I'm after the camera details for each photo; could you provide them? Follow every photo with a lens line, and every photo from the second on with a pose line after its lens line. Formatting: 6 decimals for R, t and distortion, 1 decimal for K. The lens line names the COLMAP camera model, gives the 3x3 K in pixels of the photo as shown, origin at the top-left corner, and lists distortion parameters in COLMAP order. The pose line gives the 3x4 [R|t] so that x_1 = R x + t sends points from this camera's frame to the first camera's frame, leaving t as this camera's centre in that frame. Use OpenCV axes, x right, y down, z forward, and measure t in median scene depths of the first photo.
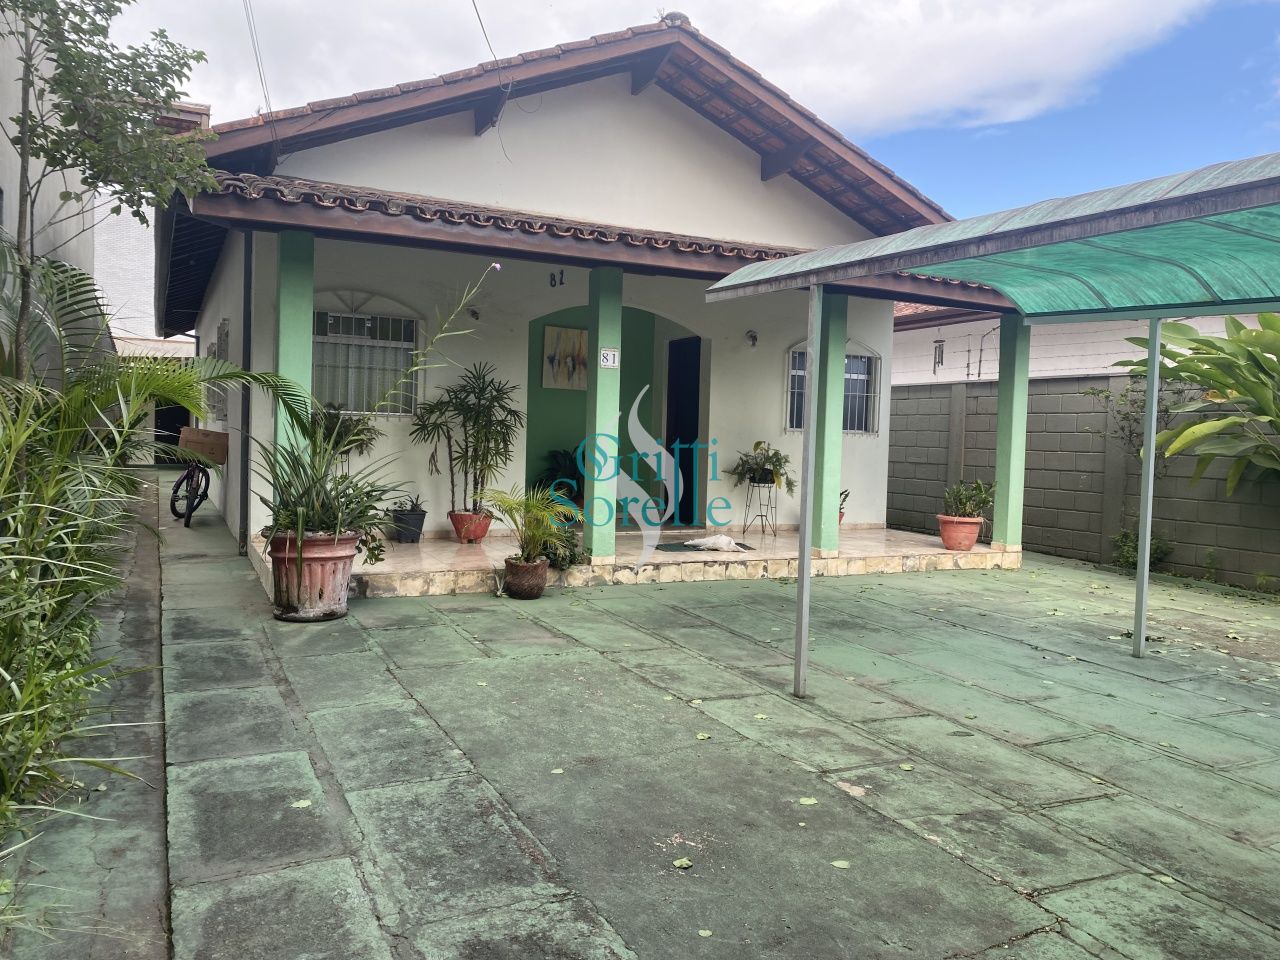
lens RADIAL K [[979.4, 0, 642.8], [0, 979.4, 470.7], [0, 0, 1]] dist [0.067260, -0.081375]
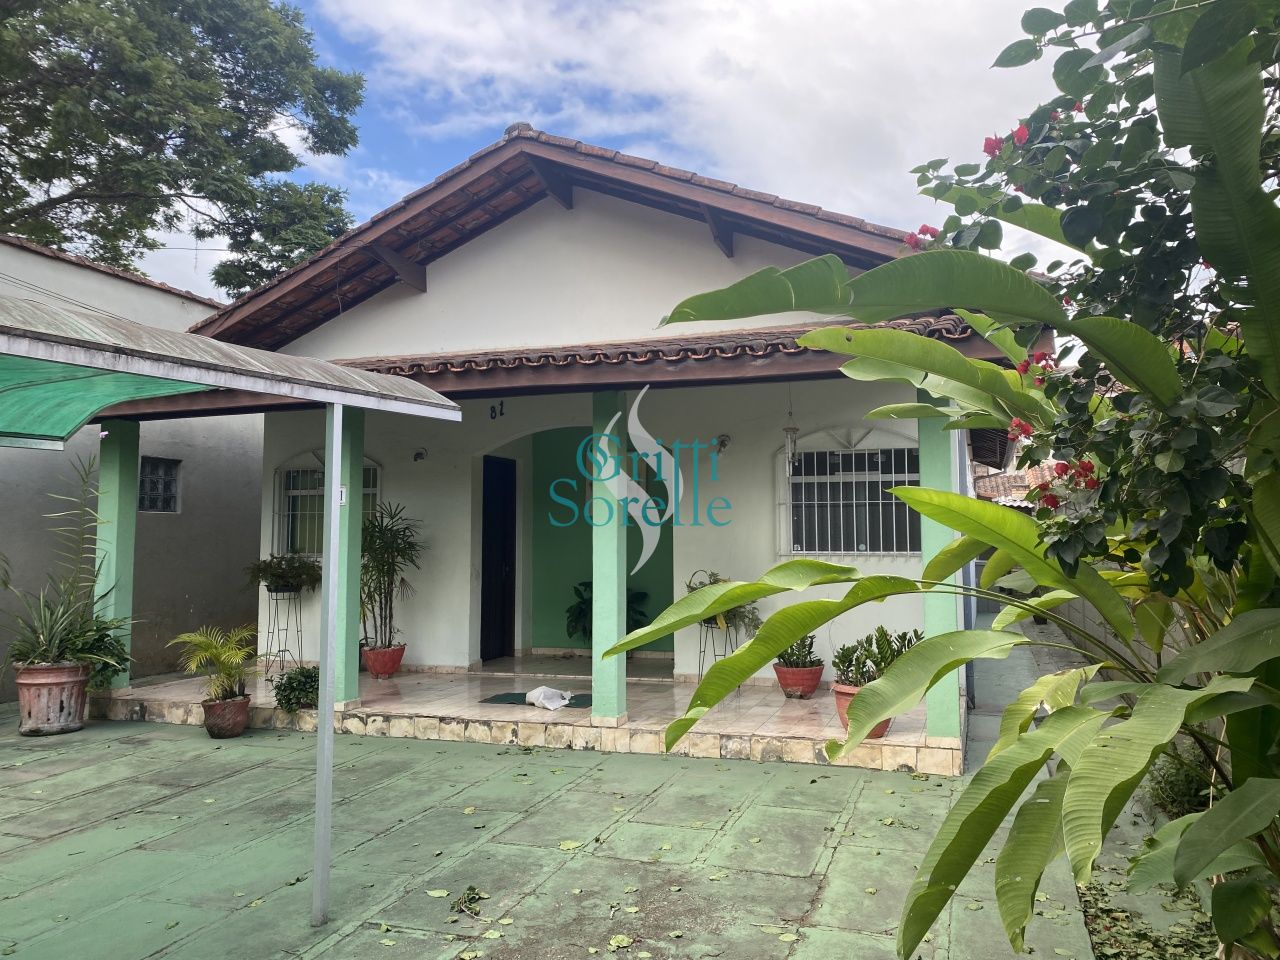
lens RADIAL K [[979.4, 0, 648.9], [0, 979.4, 474.3], [0, 0, 1]] dist [0.067260, -0.081375]
pose [[0.701272, -0.081332, -0.708239, 0.827077], [-0.000037, 0.993467, -0.114123, -0.022188], [0.712894, 0.080058, 0.696687, 0.495002]]
